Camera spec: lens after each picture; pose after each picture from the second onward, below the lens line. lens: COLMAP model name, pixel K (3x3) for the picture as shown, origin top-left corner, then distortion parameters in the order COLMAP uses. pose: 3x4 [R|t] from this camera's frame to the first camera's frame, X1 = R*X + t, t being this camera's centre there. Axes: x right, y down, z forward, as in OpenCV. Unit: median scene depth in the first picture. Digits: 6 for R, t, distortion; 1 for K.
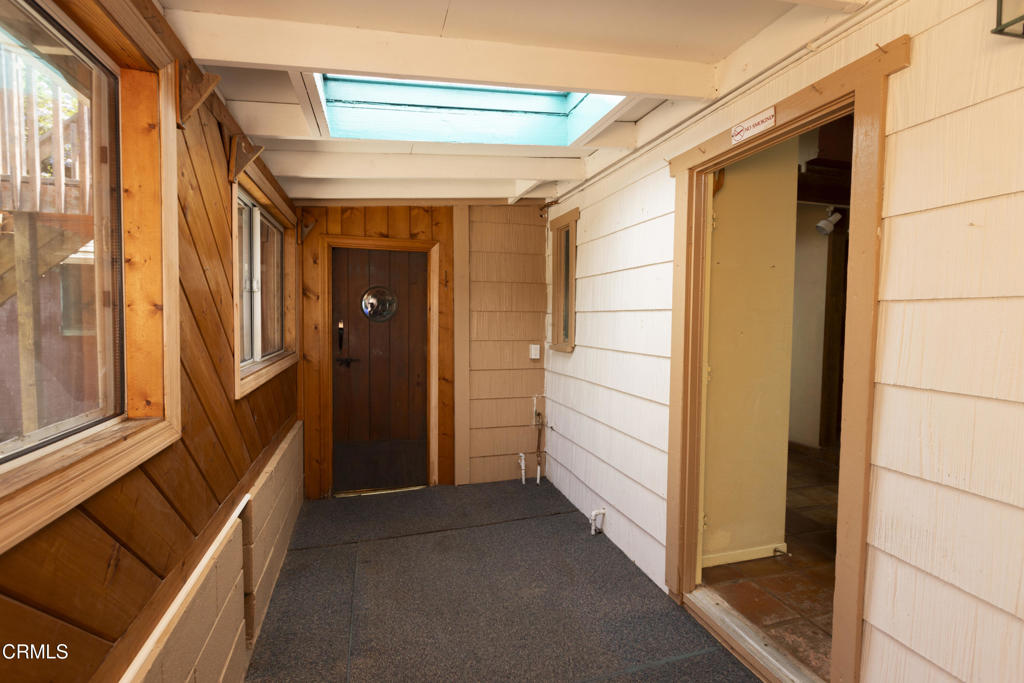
lens RADIAL K [[453.1, 0, 507.0], [0, 453.1, 336.9], [0, 0, 1]] dist [-0.002776, -0.000259]
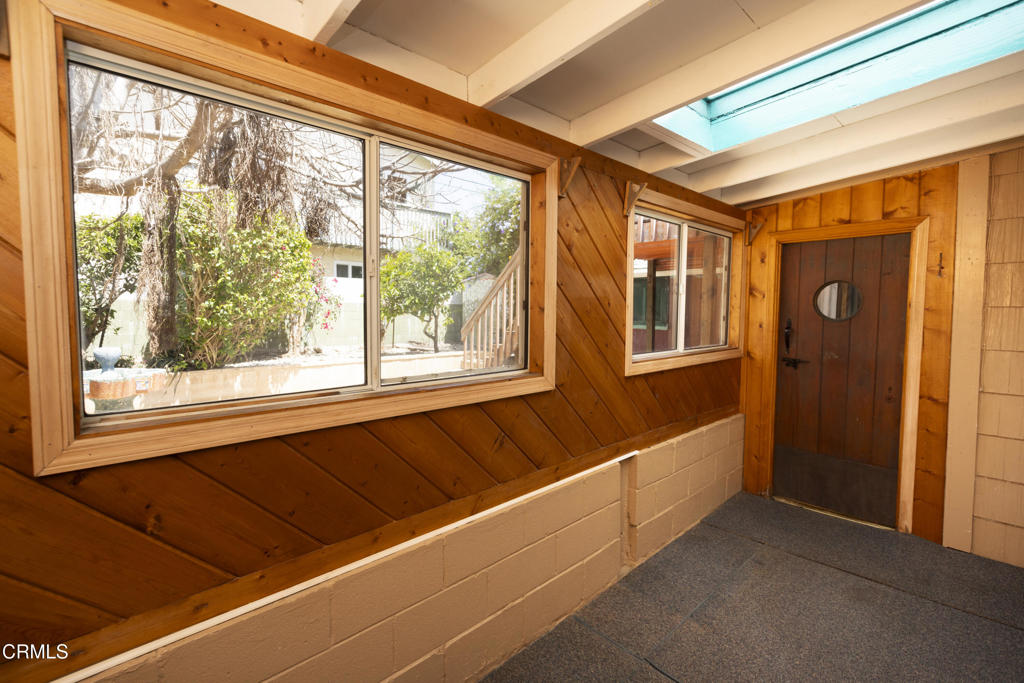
lens RADIAL K [[453.1, 0, 507.0], [0, 453.1, 336.9], [0, 0, 1]] dist [-0.002776, -0.000259]
pose [[0.441238, 0.044532, -0.896285, 0.233803], [-0.040872, 0.998729, 0.029501, -0.002118], [0.896459, 0.023616, 0.442497, 0.042263]]
